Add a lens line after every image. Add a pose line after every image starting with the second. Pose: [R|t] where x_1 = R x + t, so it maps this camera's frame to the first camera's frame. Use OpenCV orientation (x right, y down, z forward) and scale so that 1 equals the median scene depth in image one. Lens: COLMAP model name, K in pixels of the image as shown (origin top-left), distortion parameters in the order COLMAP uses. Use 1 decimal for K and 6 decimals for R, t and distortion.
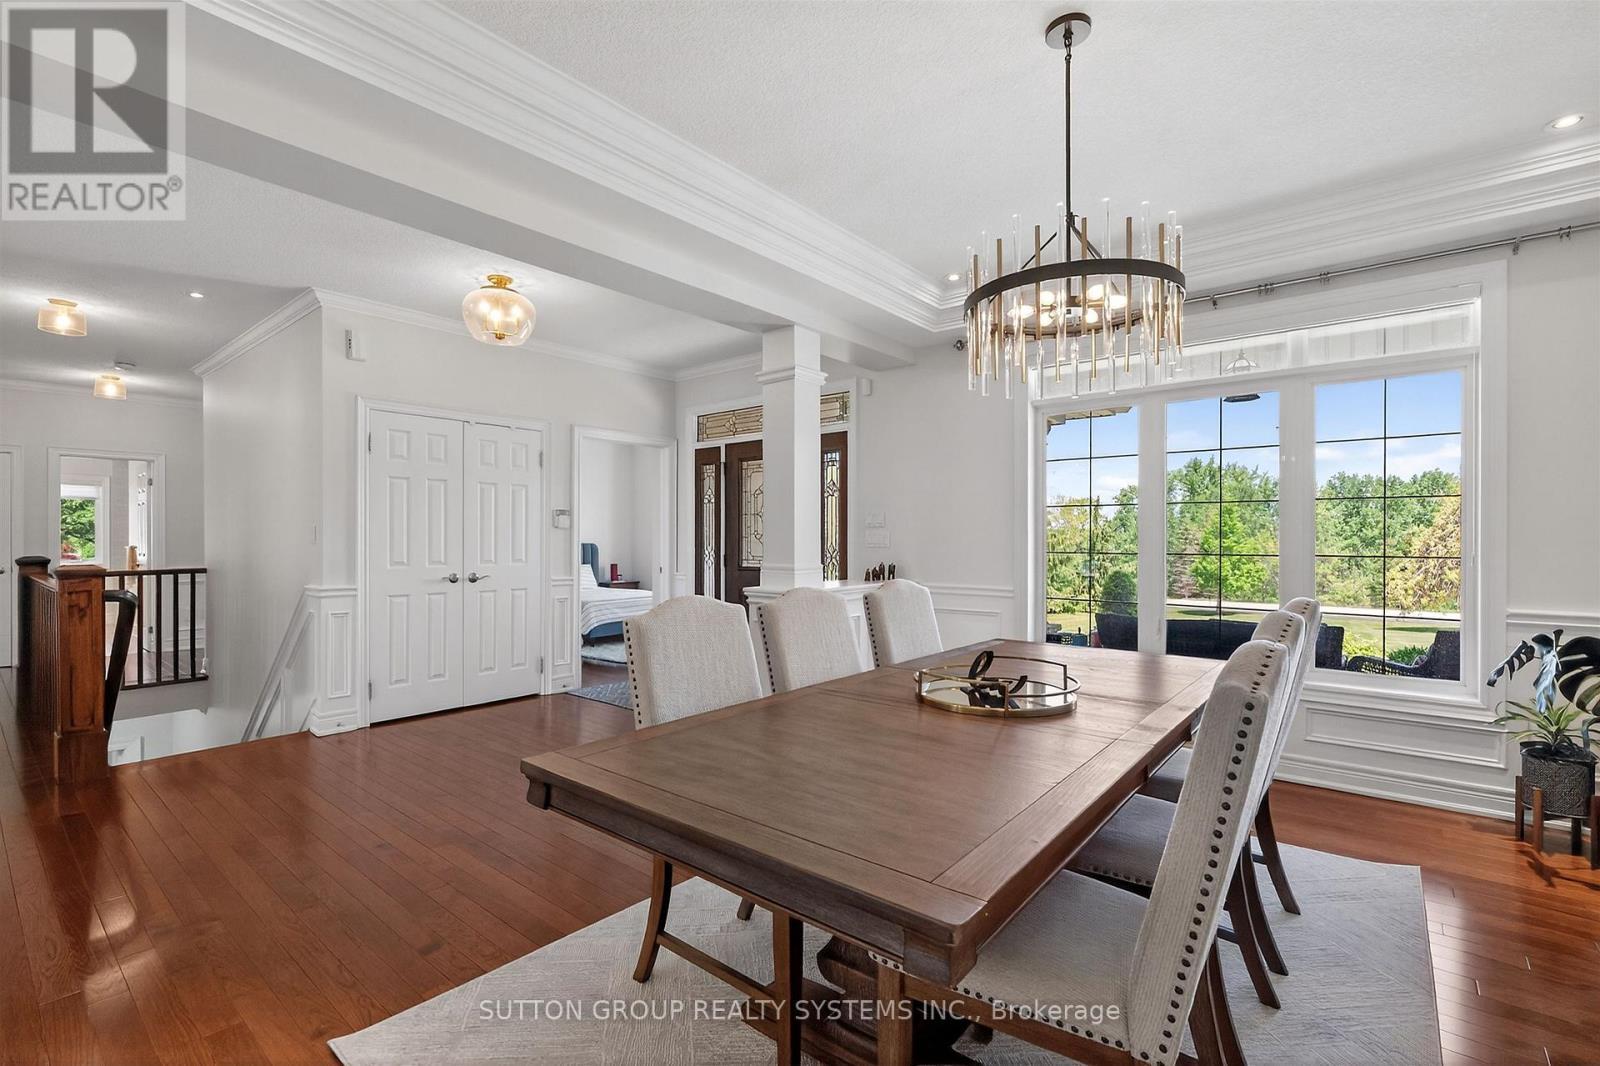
lens RADIAL K [[714.9, 0, 793.6], [0, 714.9, 538.2], [0, 0, 1]] dist [-0.000094, 0.001298]
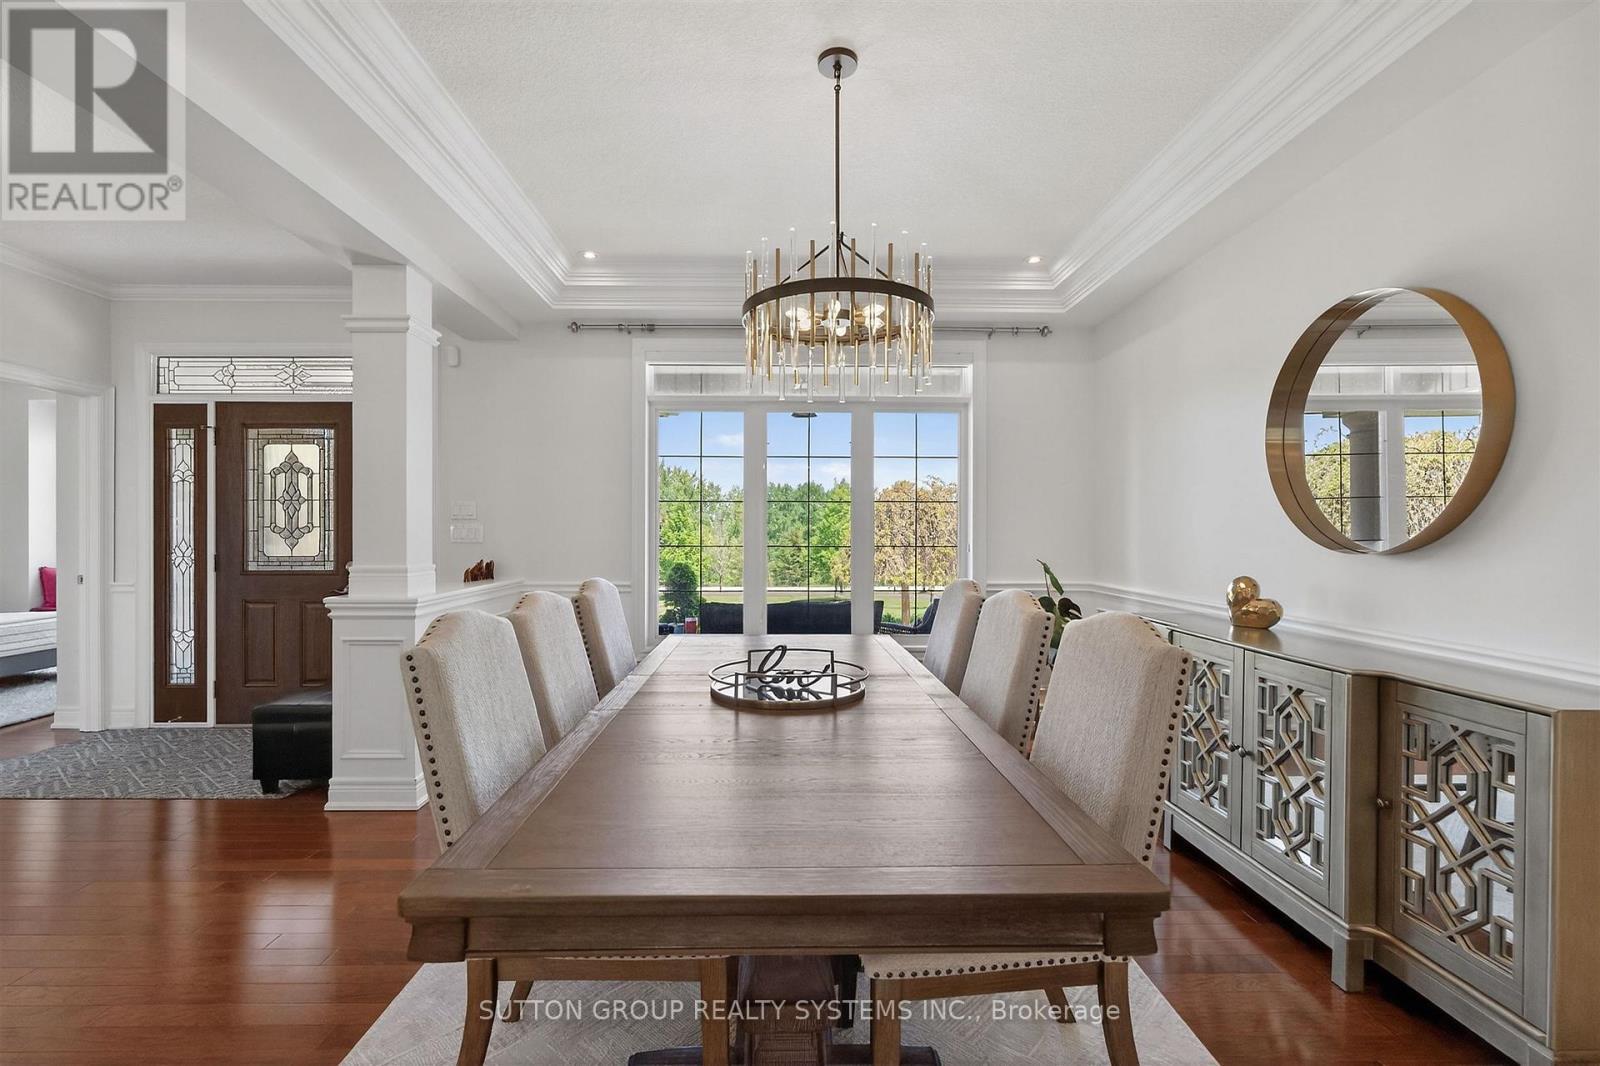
lens RADIAL K [[714.9, 0, 794.5], [0, 714.9, 533.0], [0, 0, 1]] dist [-0.000094, 0.001298]
pose [[0.759460, -0.000356, 0.650554, -0.189688], [-0.000311, 1.000000, 0.000911, 0.000386], [-0.650554, -0.000894, 0.759459, 0.112530]]
